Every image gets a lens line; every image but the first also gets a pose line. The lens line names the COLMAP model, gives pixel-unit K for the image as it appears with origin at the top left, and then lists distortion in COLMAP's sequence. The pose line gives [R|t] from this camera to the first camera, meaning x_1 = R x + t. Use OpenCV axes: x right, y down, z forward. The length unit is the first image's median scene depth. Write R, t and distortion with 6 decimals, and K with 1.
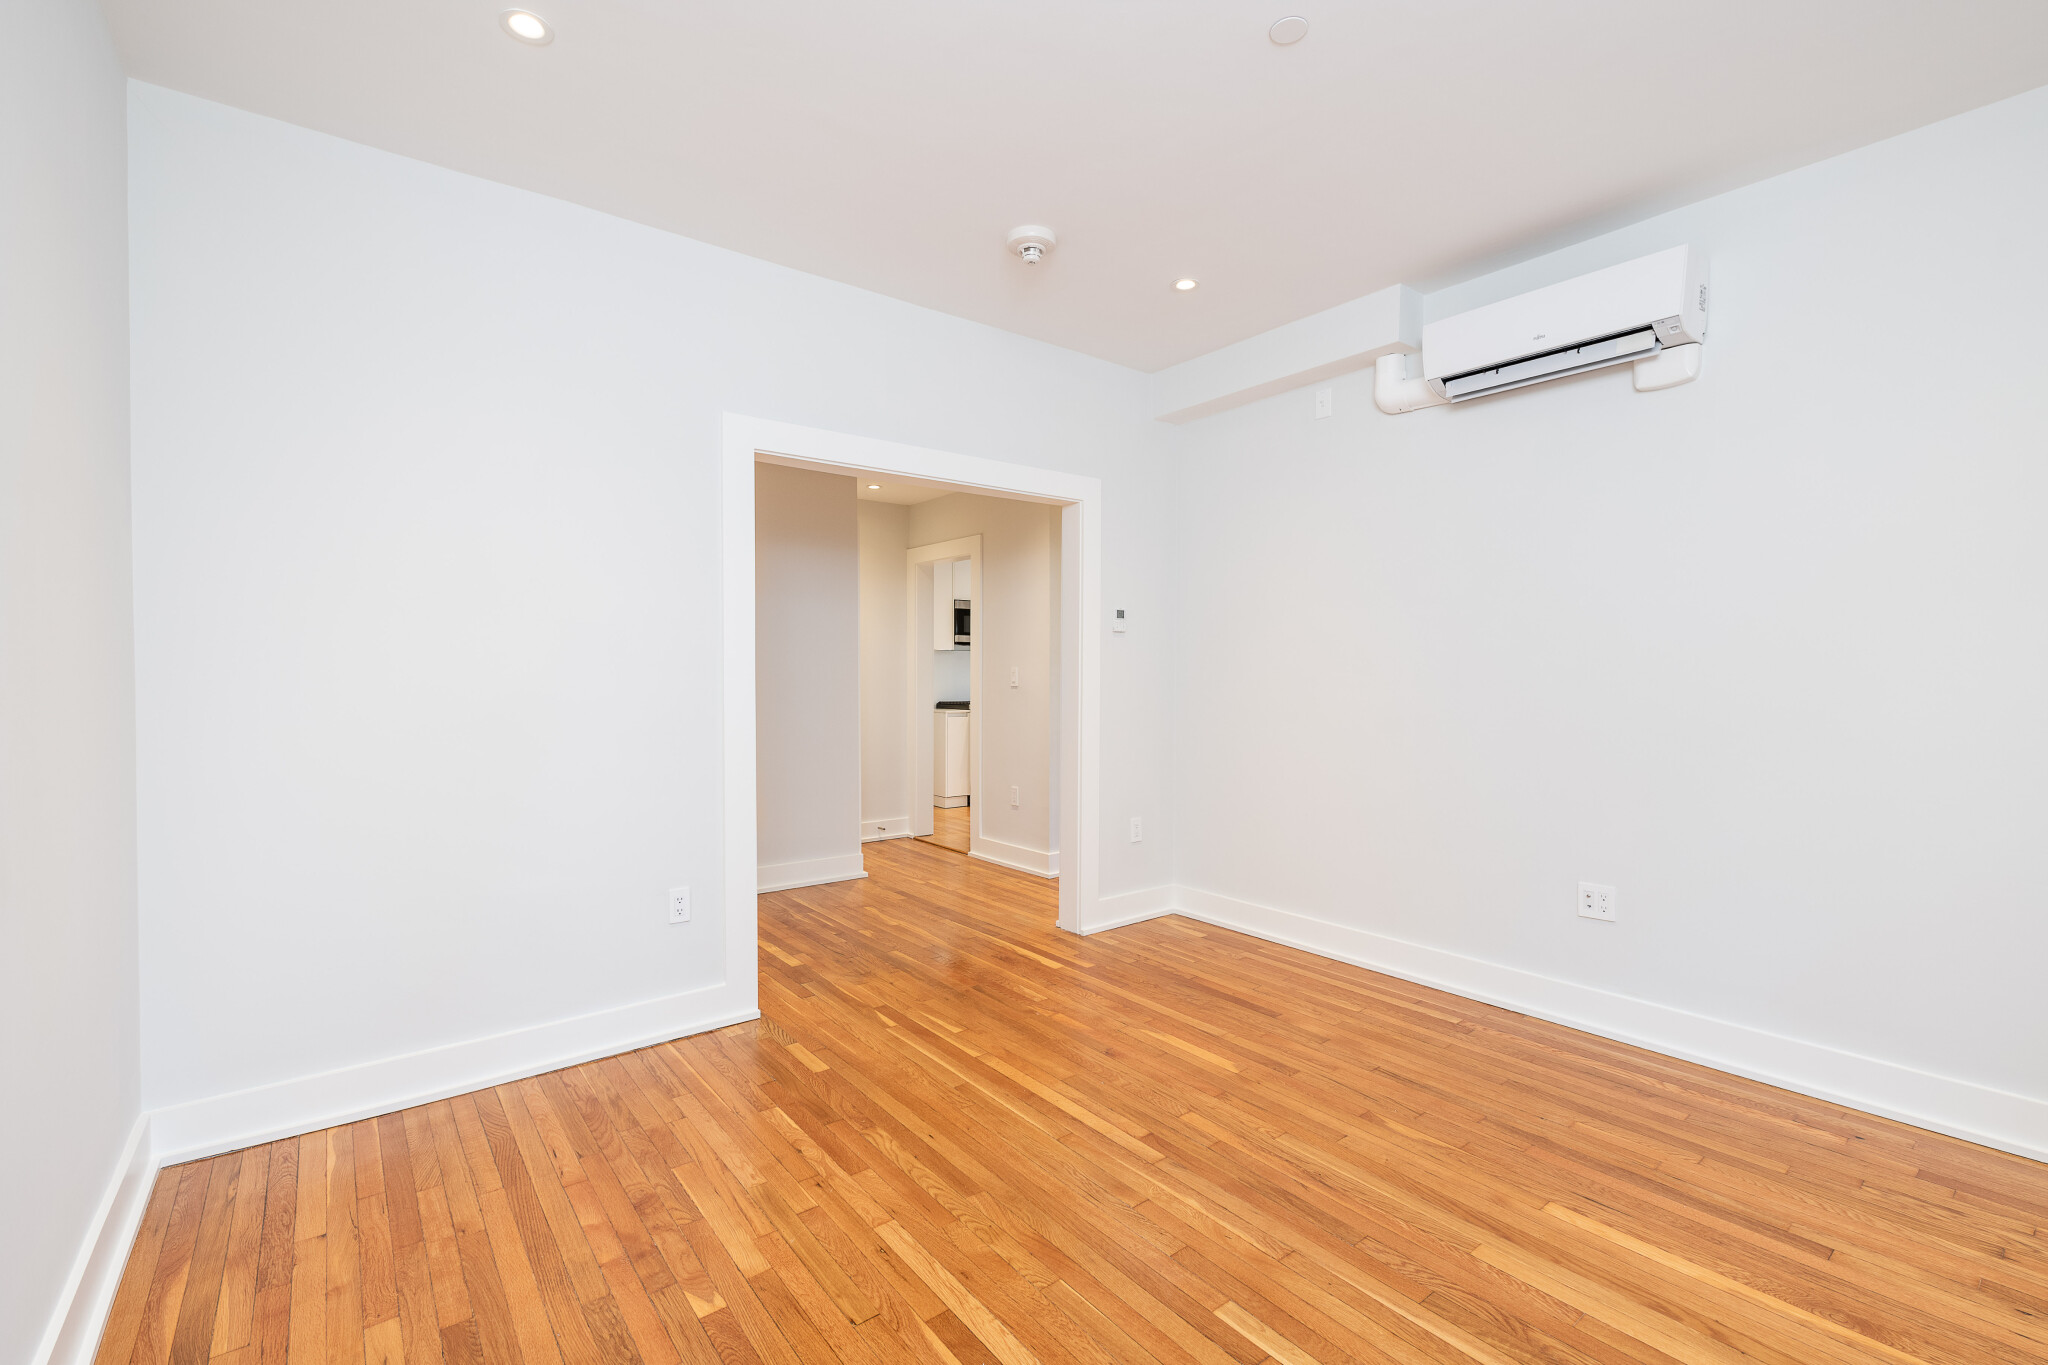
lens RADIAL K [[865.7, 0, 1024.0], [0, 865.7, 679.6], [0, 0, 1]] dist [-0.000282, -0.000148]
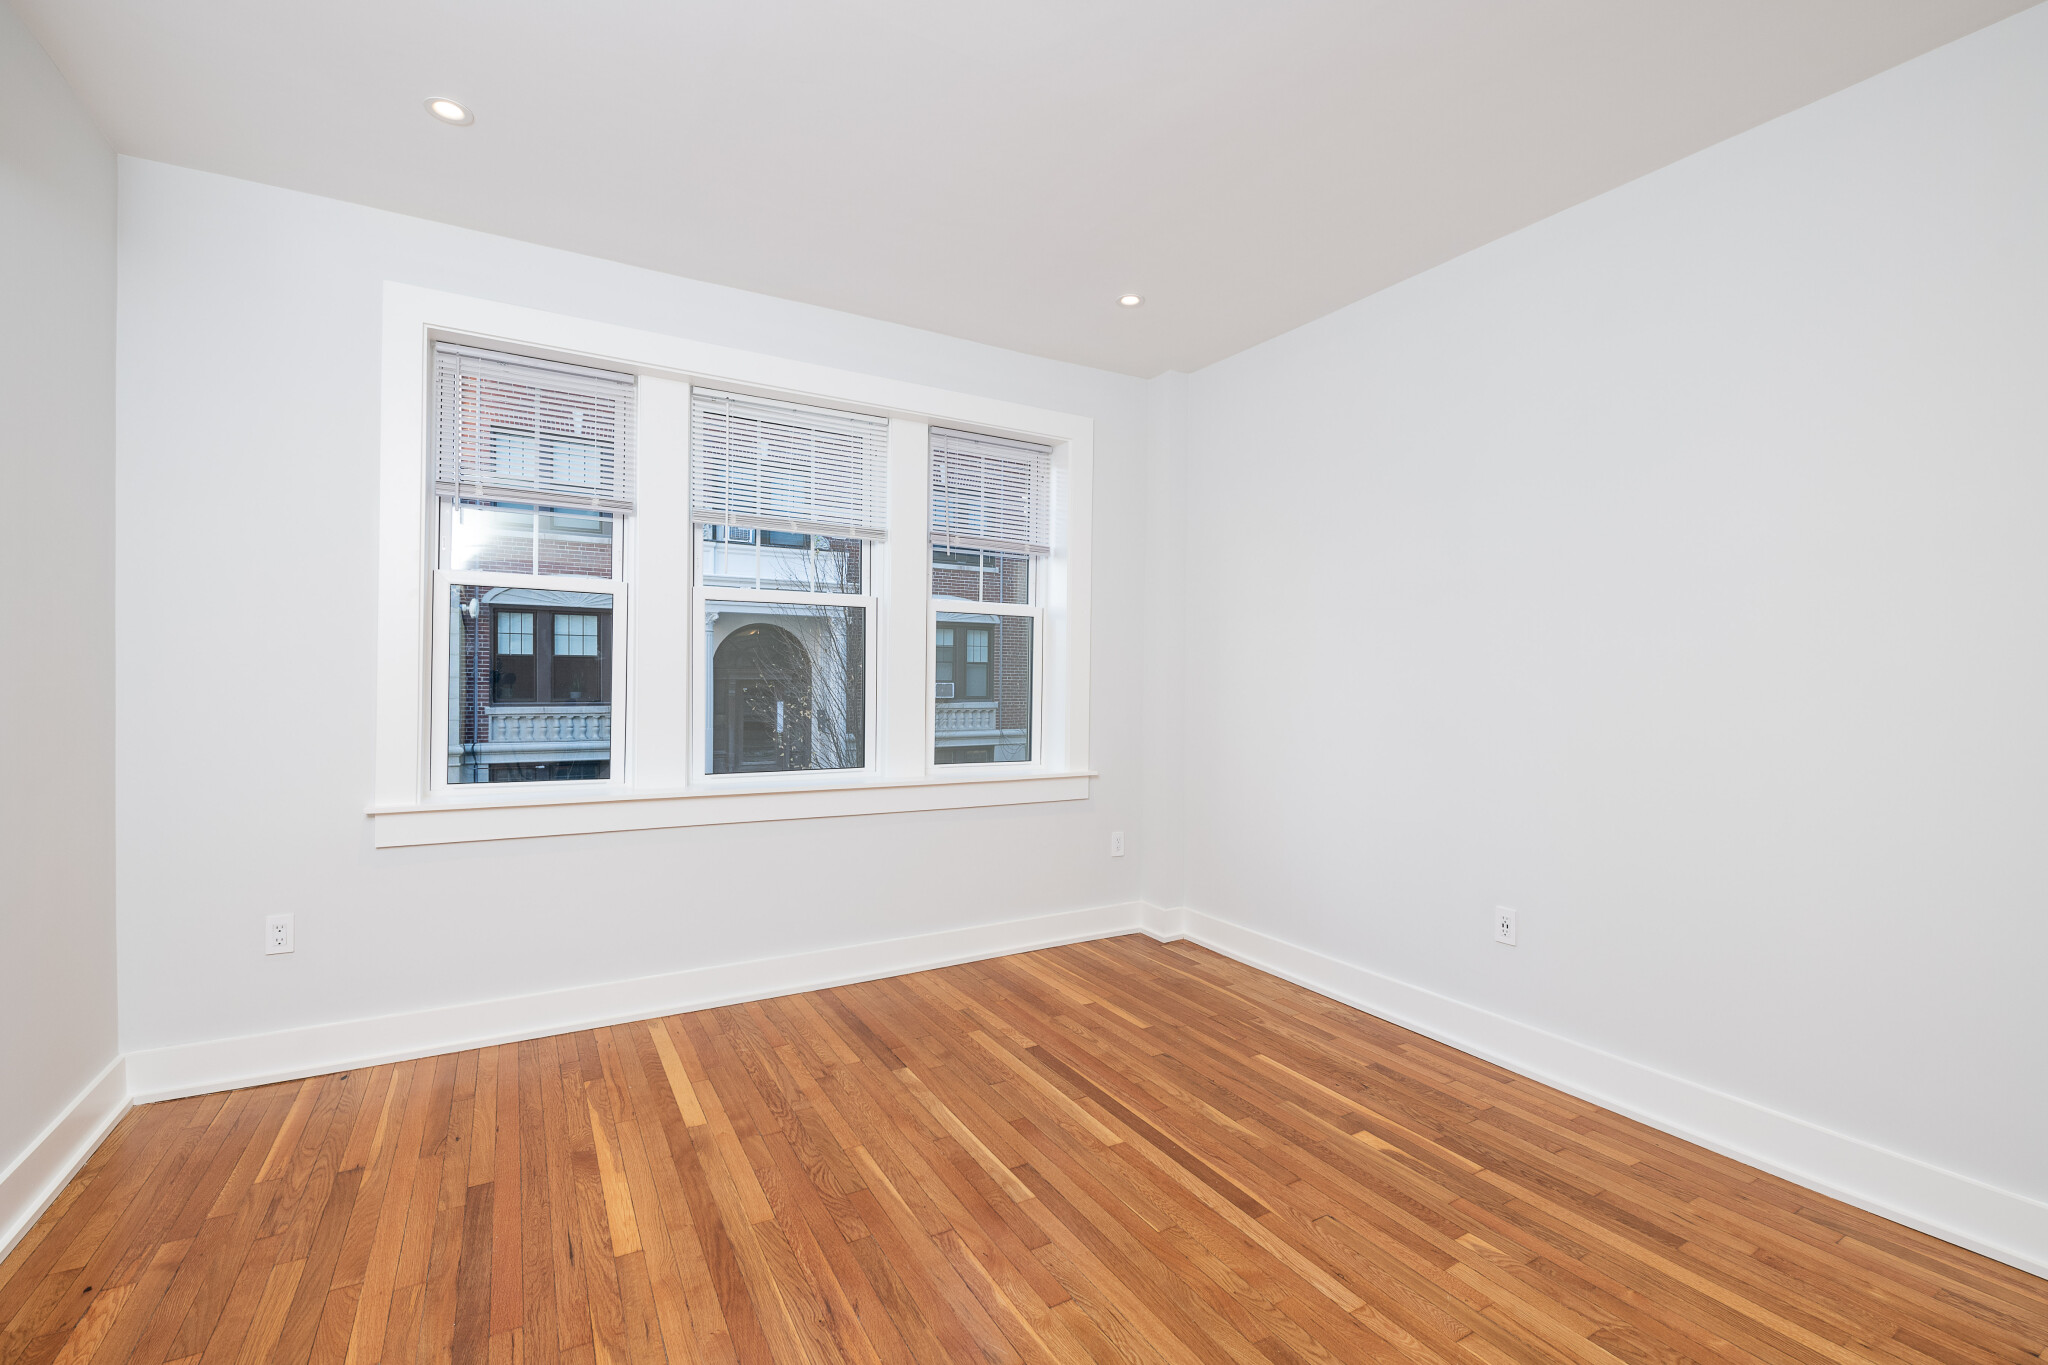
lens RADIAL K [[865.7, 0, 1020.1], [0, 865.7, 679.8], [0, 0, 1]] dist [-0.000282, -0.000148]
pose [[-0.989375, -0.006954, 0.145220, 0.059635], [-0.005945, 0.999955, 0.007378, -0.021009], [-0.145265, 0.006436, -0.989372, 2.042780]]
